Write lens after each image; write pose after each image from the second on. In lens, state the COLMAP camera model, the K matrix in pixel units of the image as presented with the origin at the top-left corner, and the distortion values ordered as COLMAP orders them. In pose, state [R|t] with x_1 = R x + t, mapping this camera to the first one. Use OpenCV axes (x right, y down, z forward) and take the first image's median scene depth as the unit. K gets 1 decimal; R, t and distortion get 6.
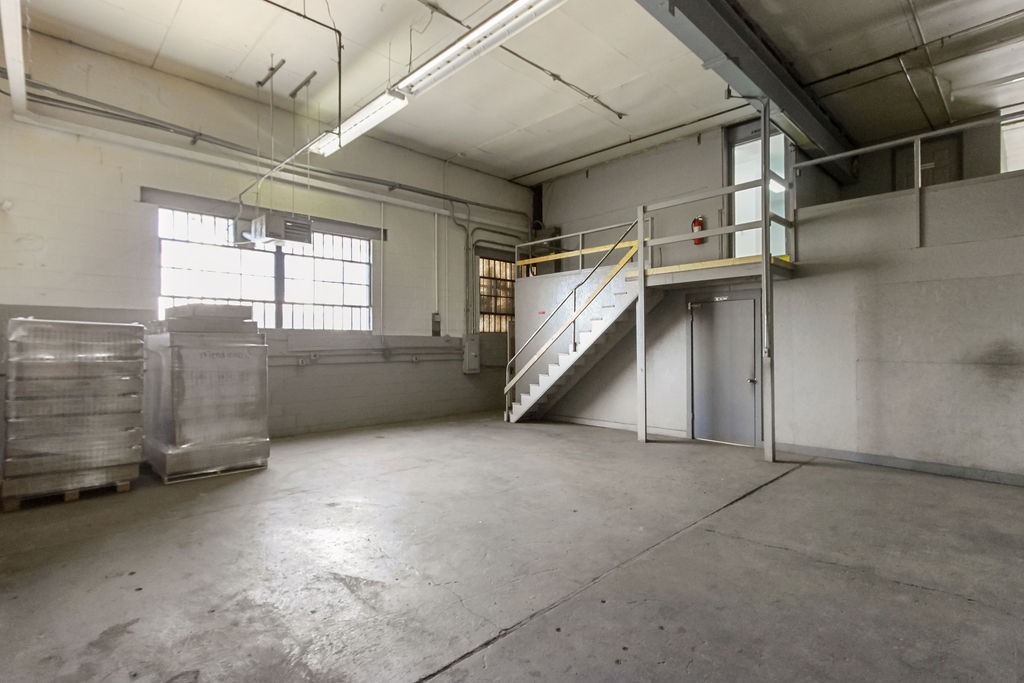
lens RADIAL K [[469.6, 0, 521.1], [0, 469.6, 340.9], [0, 0, 1]] dist [0.000835, 0.002592]
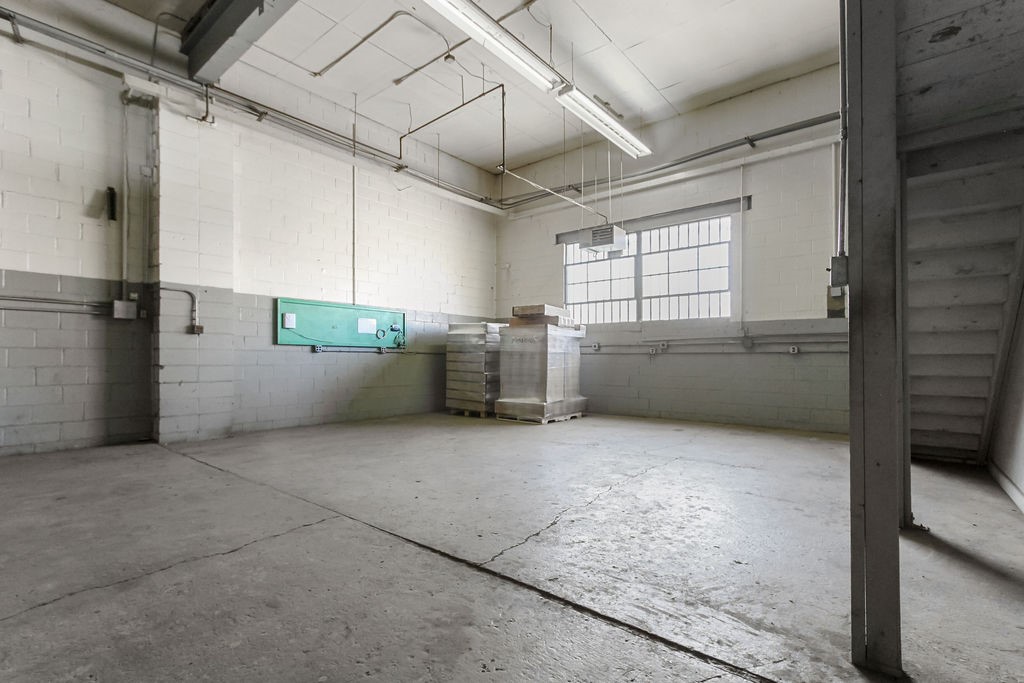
lens RADIAL K [[469.6, 0, 519.0], [0, 469.6, 349.8], [0, 0, 1]] dist [0.000835, 0.002592]
pose [[0.136349, -0.014493, -0.990555, 0.561458], [0.005756, 0.999888, -0.013837, 0.055640], [0.990644, -0.003815, 0.136417, 0.551065]]
